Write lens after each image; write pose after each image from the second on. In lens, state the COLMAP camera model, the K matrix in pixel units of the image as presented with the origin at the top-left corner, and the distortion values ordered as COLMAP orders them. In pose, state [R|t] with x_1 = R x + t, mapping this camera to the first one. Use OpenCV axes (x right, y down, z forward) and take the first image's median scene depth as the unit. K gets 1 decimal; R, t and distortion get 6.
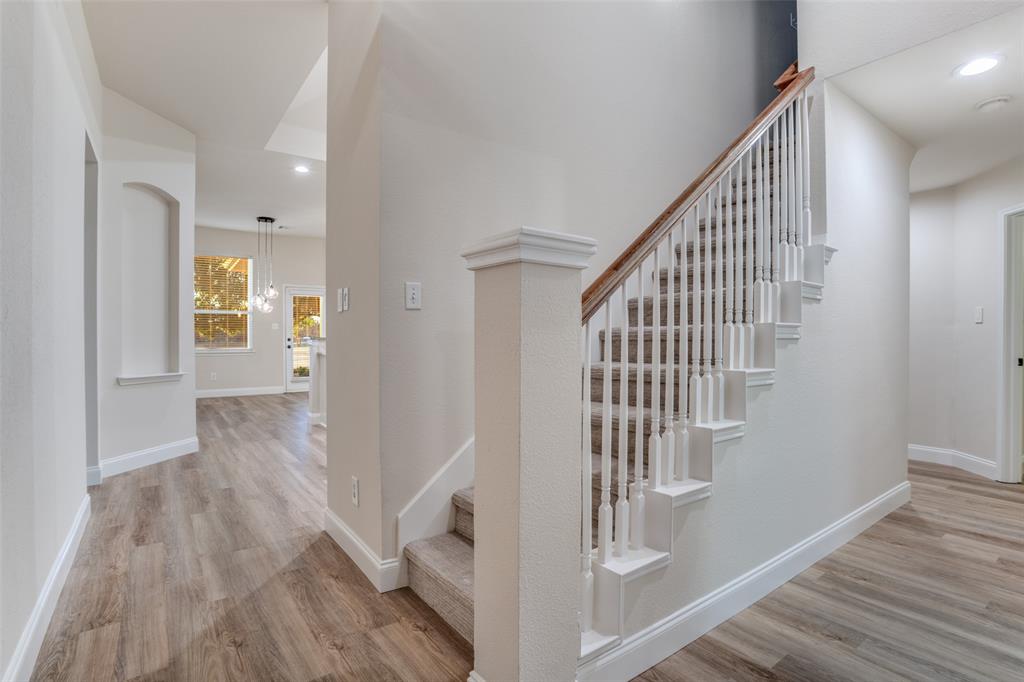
lens RADIAL K [[502.2, 0, 508.2], [0, 502.2, 335.9], [0, 0, 1]] dist [-0.026221, 0.004232]
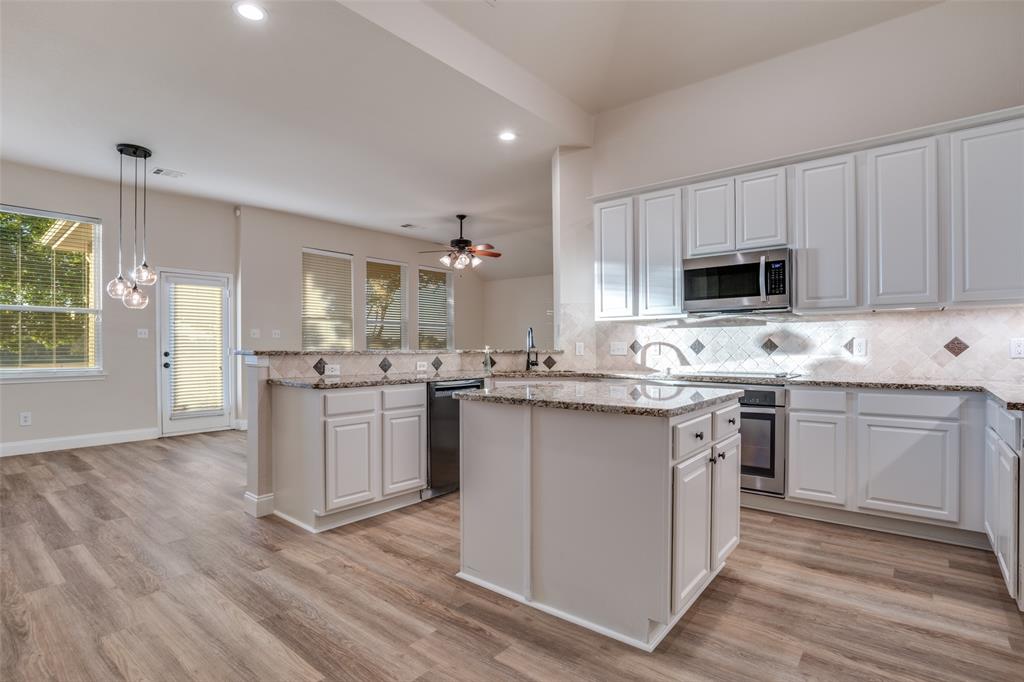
lens RADIAL K [[502.2, 0, 523.0], [0, 502.2, 346.4], [0, 0, 1]] dist [-0.026221, 0.004232]
pose [[0.964616, 0.000156, 0.263658, -0.194401], [0.000556, 0.999996, -0.002625, -0.000536], [-0.263657, 0.002678, 0.964613, 0.311777]]
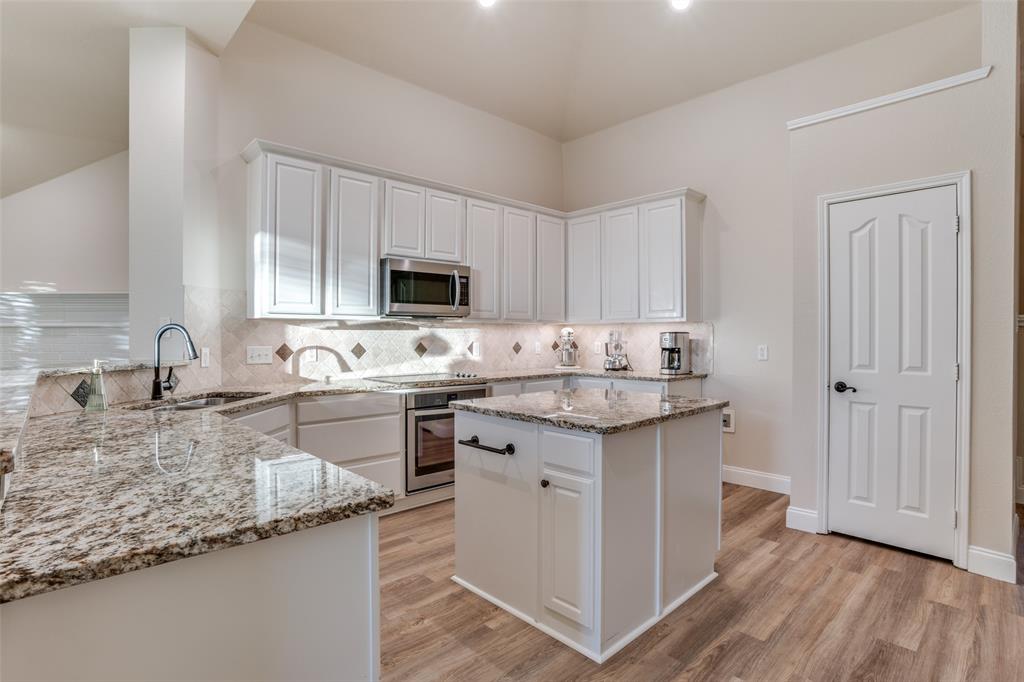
lens RADIAL K [[502.2, 0, 513.3], [0, 502.2, 337.1], [0, 0, 1]] dist [-0.026221, 0.004232]
pose [[-0.122514, 0.002749, 0.992463, -0.365664], [0.002418, 0.999994, -0.002471, -0.012289], [-0.992464, 0.002097, -0.122520, 0.658507]]
